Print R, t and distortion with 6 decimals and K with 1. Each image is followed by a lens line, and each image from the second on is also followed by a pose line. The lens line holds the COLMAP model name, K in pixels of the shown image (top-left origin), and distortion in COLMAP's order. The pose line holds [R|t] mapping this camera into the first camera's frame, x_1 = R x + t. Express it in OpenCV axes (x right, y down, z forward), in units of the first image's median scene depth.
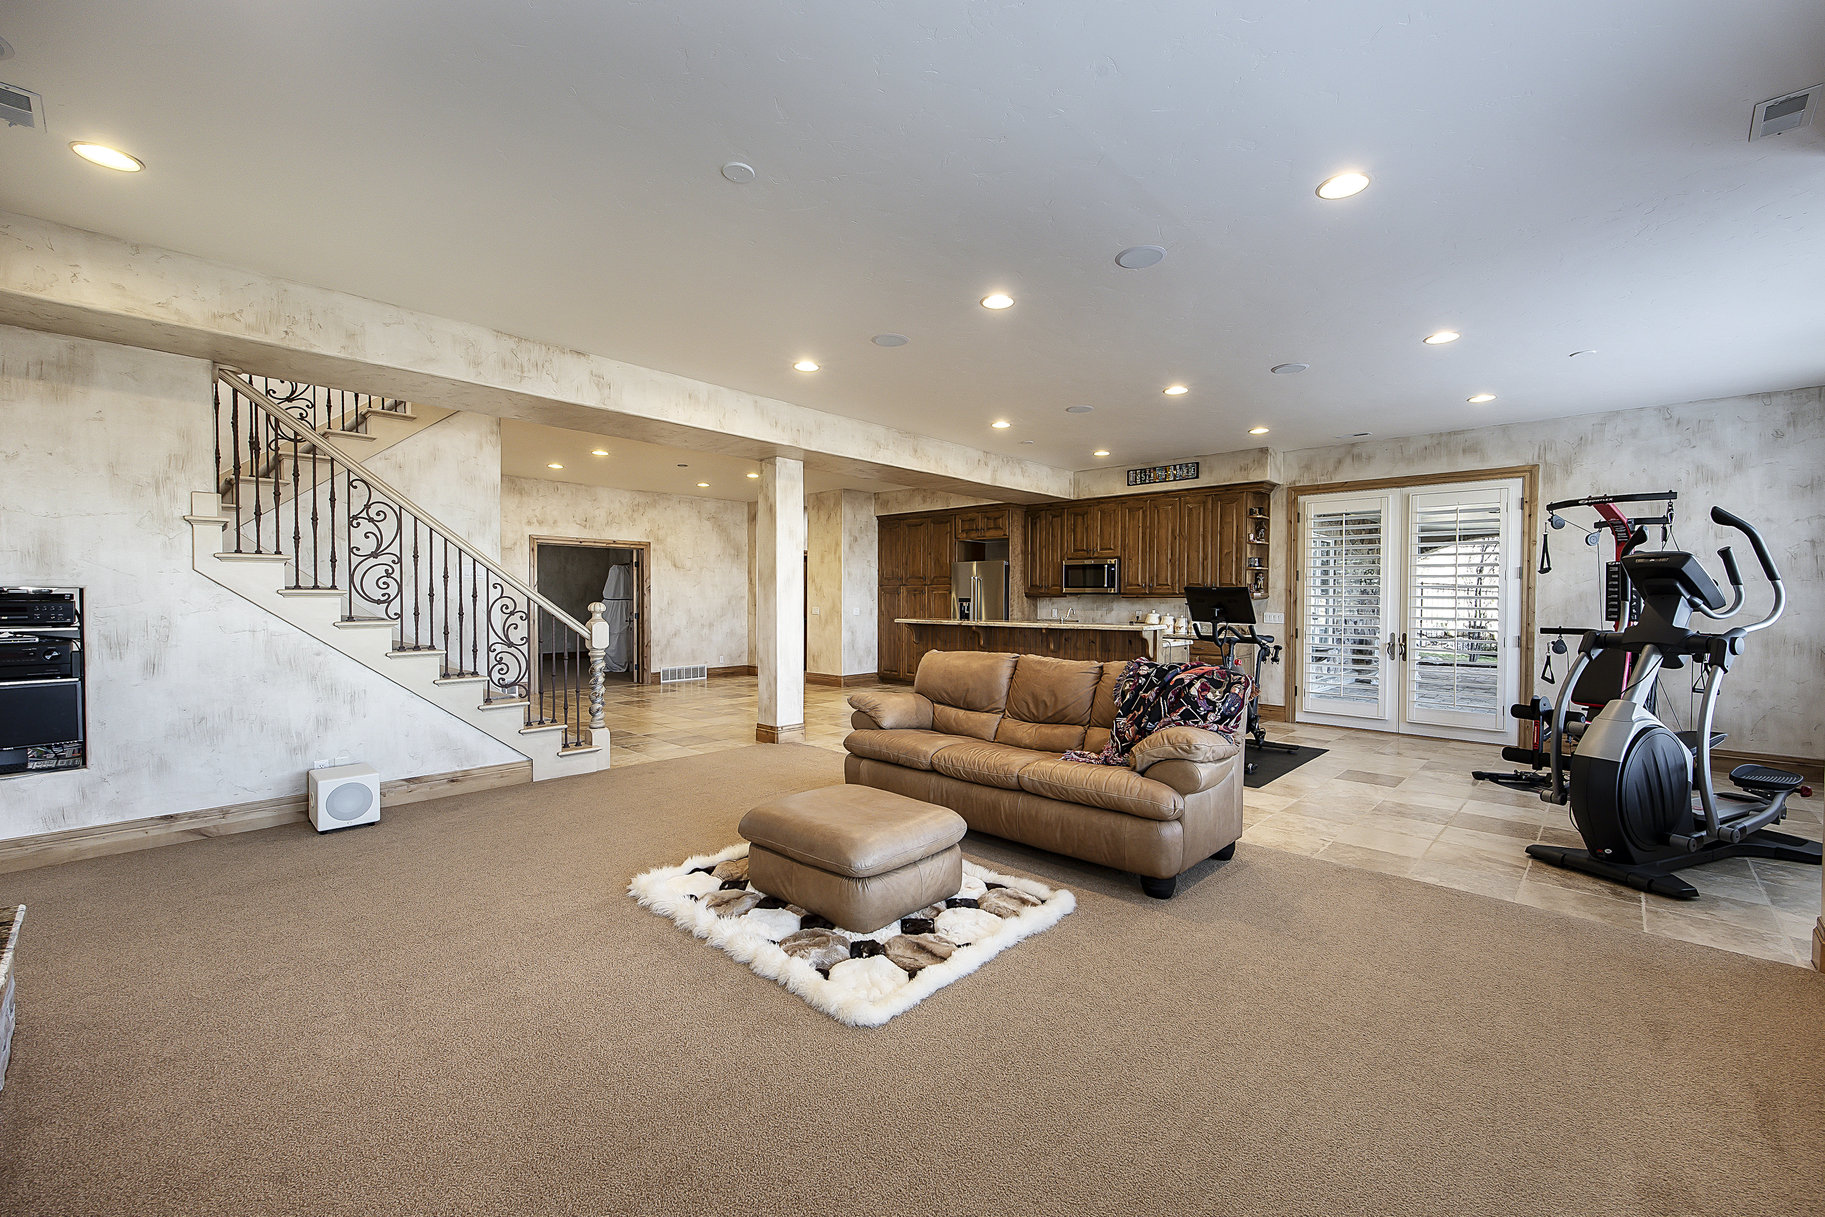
lens RADIAL K [[706.6, 0, 911.4], [0, 706.6, 608.0], [0, 0, 1]] dist [0.000438, 0.000051]
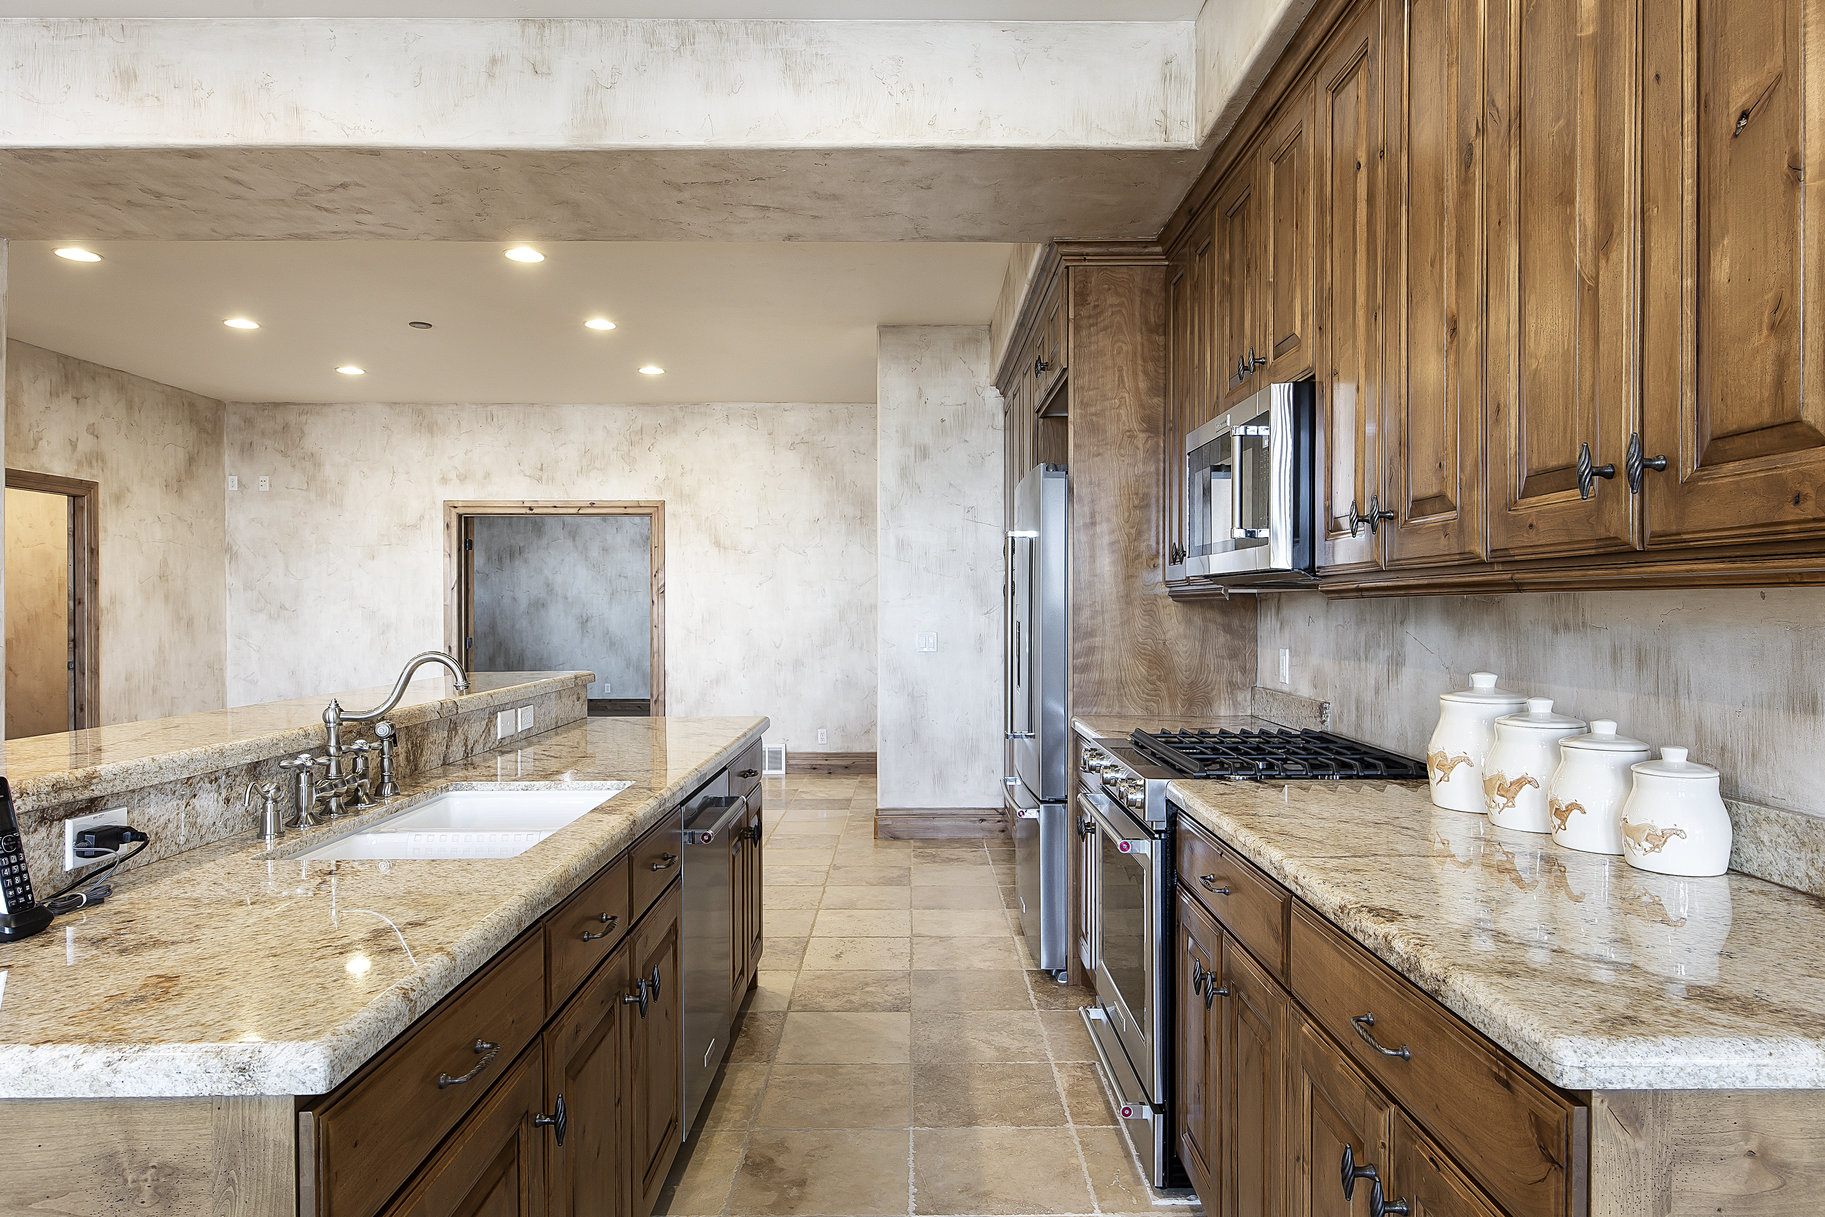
lens RADIAL K [[1091.1, 0, 907.4], [0, 1091.1, 608.5], [0, 0, 1]] dist [-0.008760, -0.000658]
pose [[0.705979, -0.003070, -0.708226, 0.346935], [-0.009166, 0.999867, -0.013471, -0.005563], [0.708174, 0.016002, 0.705857, 0.604316]]
